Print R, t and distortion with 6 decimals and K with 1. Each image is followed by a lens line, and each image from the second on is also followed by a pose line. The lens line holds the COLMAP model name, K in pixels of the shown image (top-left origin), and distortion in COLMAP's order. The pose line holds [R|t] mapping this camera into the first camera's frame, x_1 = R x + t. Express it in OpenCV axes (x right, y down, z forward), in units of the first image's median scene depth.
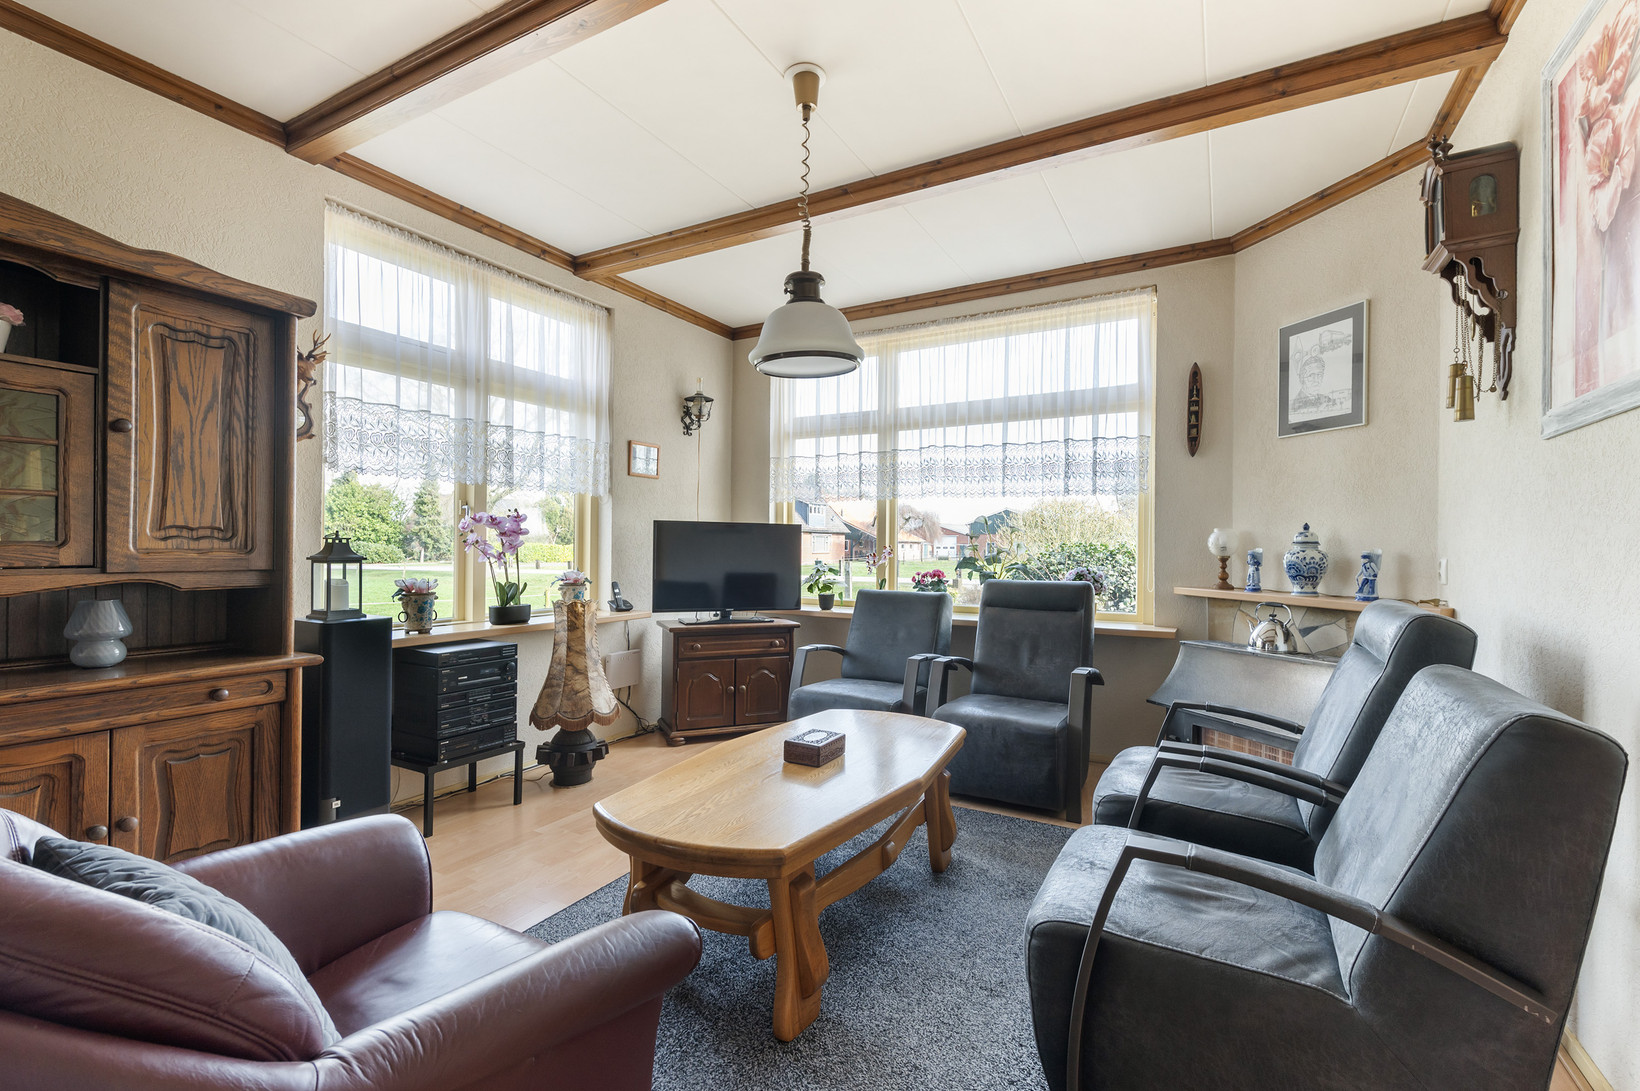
lens RADIAL K [[714.0, 0, 817.9], [0, 714.0, 549.2], [0, 0, 1]] dist [0.001967, -0.000380]
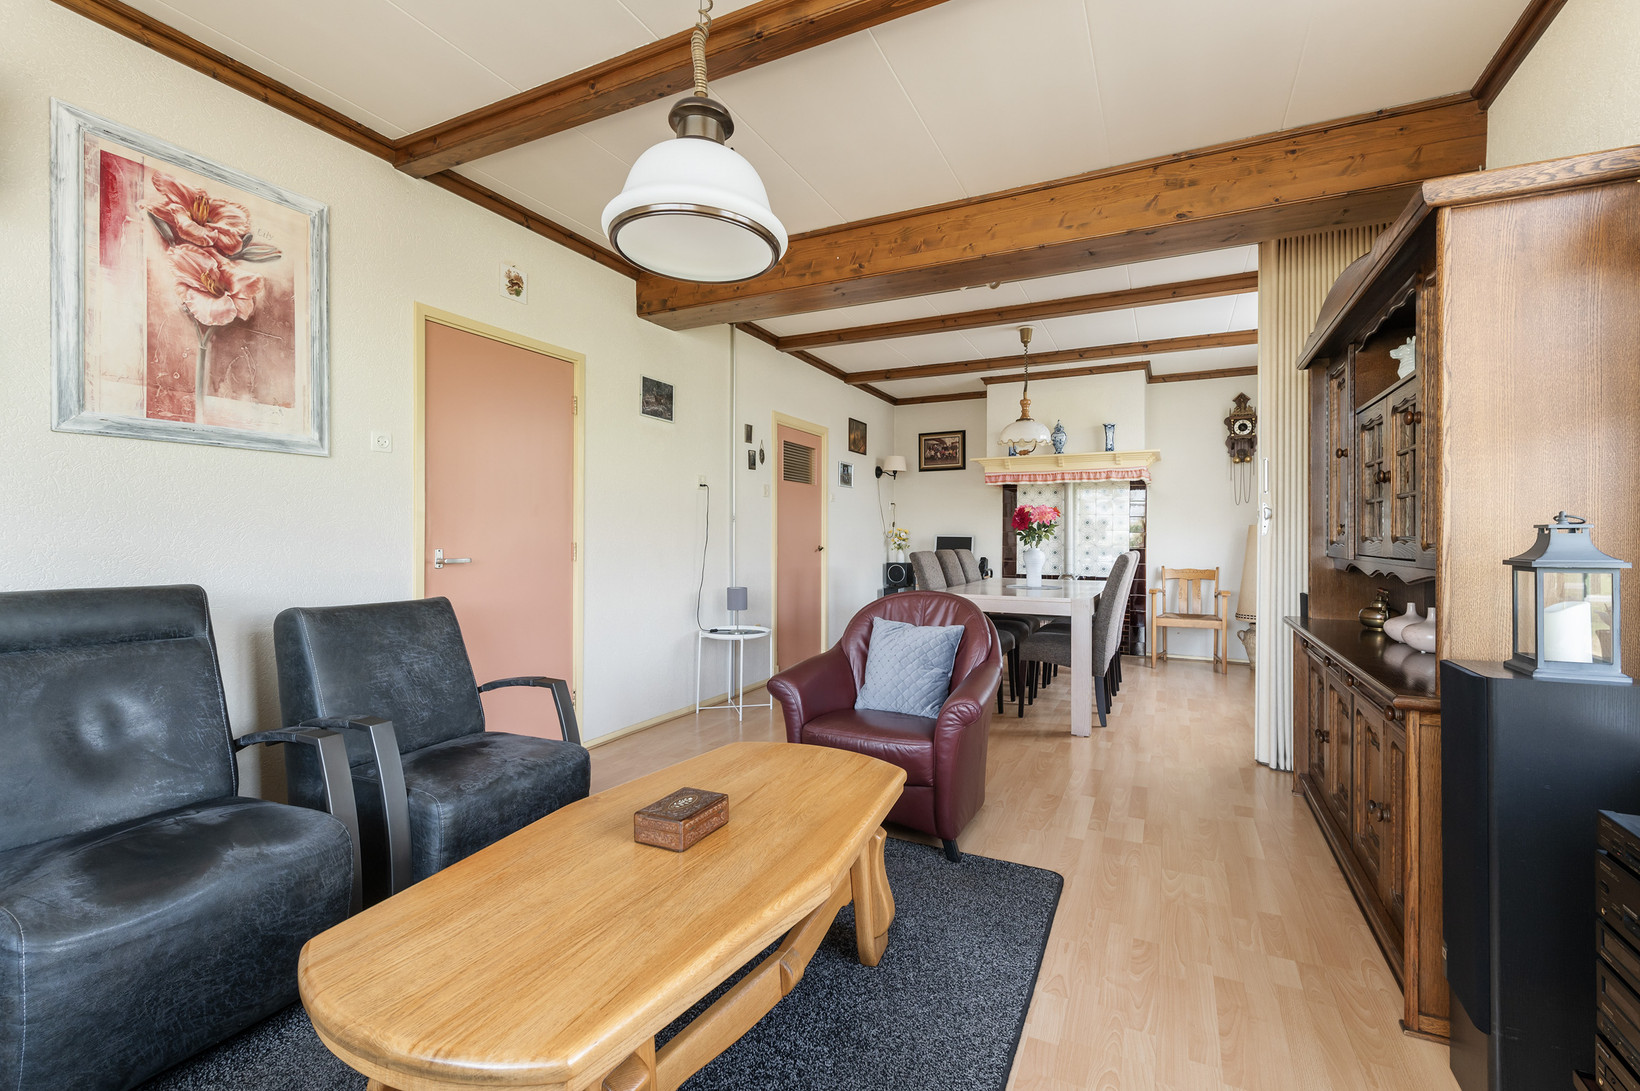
lens RADIAL K [[714.0, 0, 821.3], [0, 714.0, 539.6], [0, 0, 1]] dist [0.001967, -0.000380]
pose [[-0.997996, -0.009356, -0.062577, -0.061993], [-0.009669, 0.999942, 0.004691, 0.000381], [0.062530, 0.005287, -0.998029, 1.120173]]
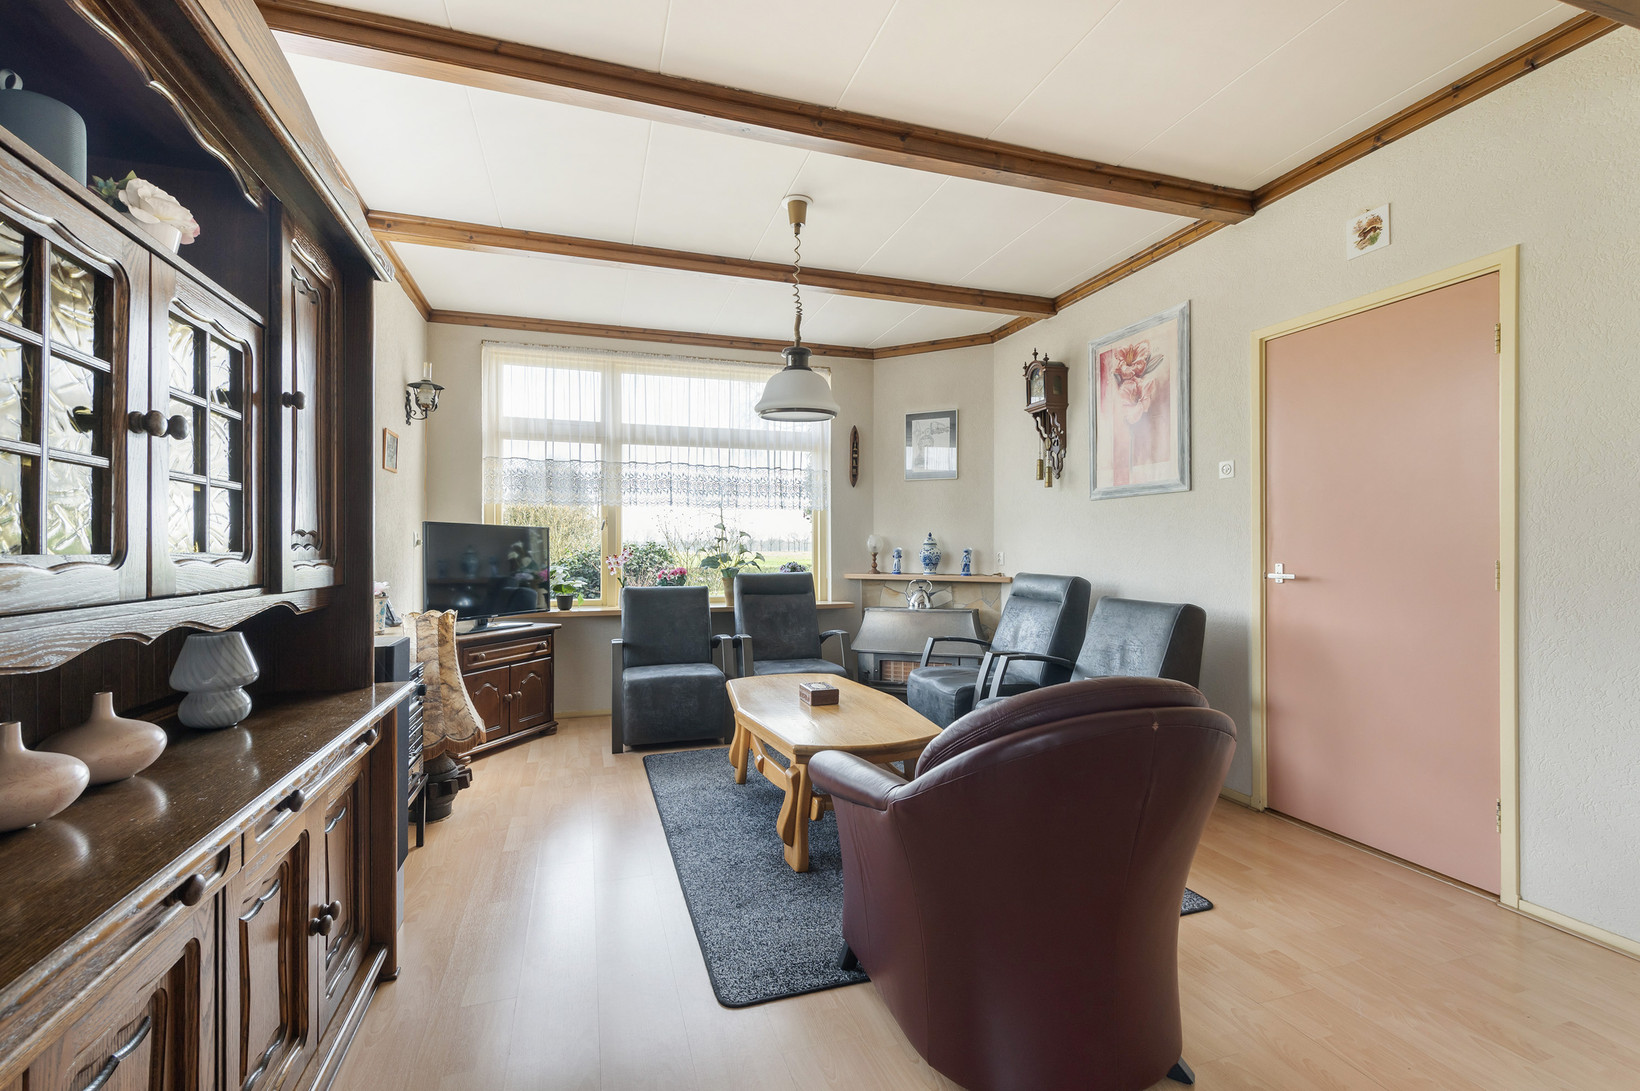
lens RADIAL K [[714.0, 0, 819.1], [0, 714.0, 548.6], [0, 0, 1]] dist [0.001967, -0.000380]
pose [[0.670253, -0.009510, 0.742072, -0.677540], [0.010112, 0.999942, 0.003681, -0.006161], [-0.742064, 0.005037, 0.670310, 0.043375]]
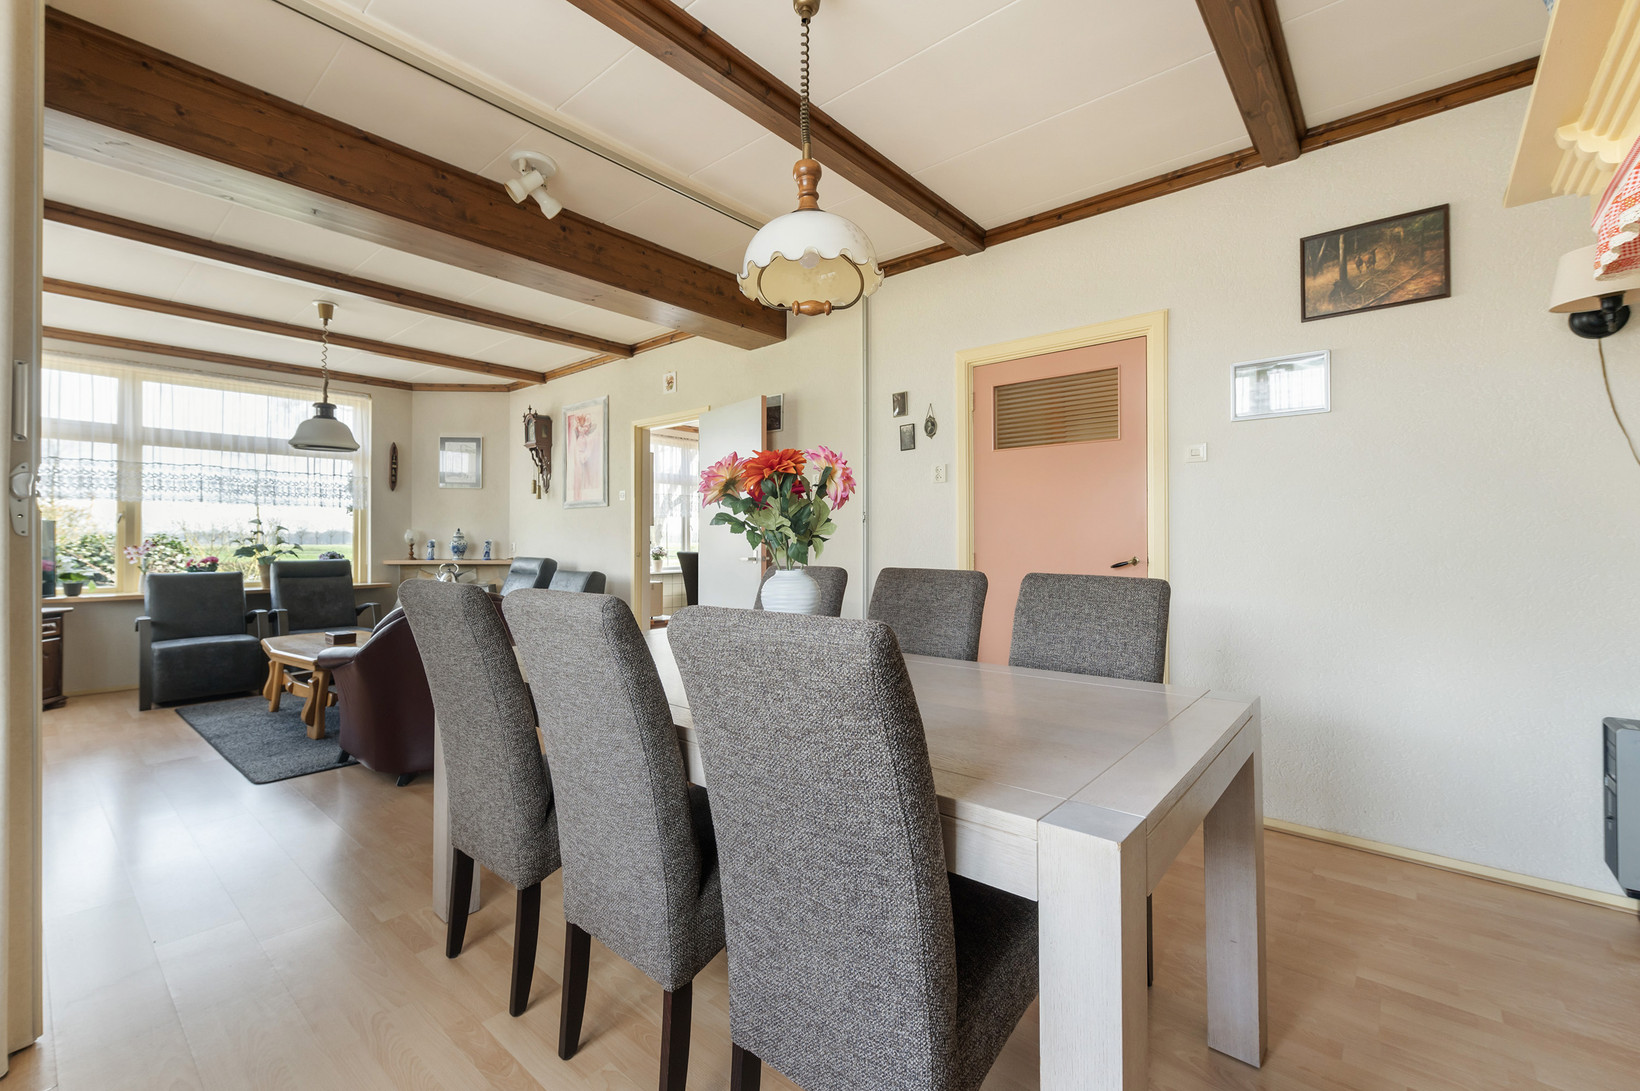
lens RADIAL K [[700.8, 0, 826.1], [0, 700.8, 533.7], [0, 0, 1]] dist [0.002004, -0.000802]
pose [[0.187324, 0.001164, 0.982298, -1.137192], [0.006457, 0.999976, -0.002416, -0.005300], [-0.982277, 0.006795, 0.187312, -0.499286]]
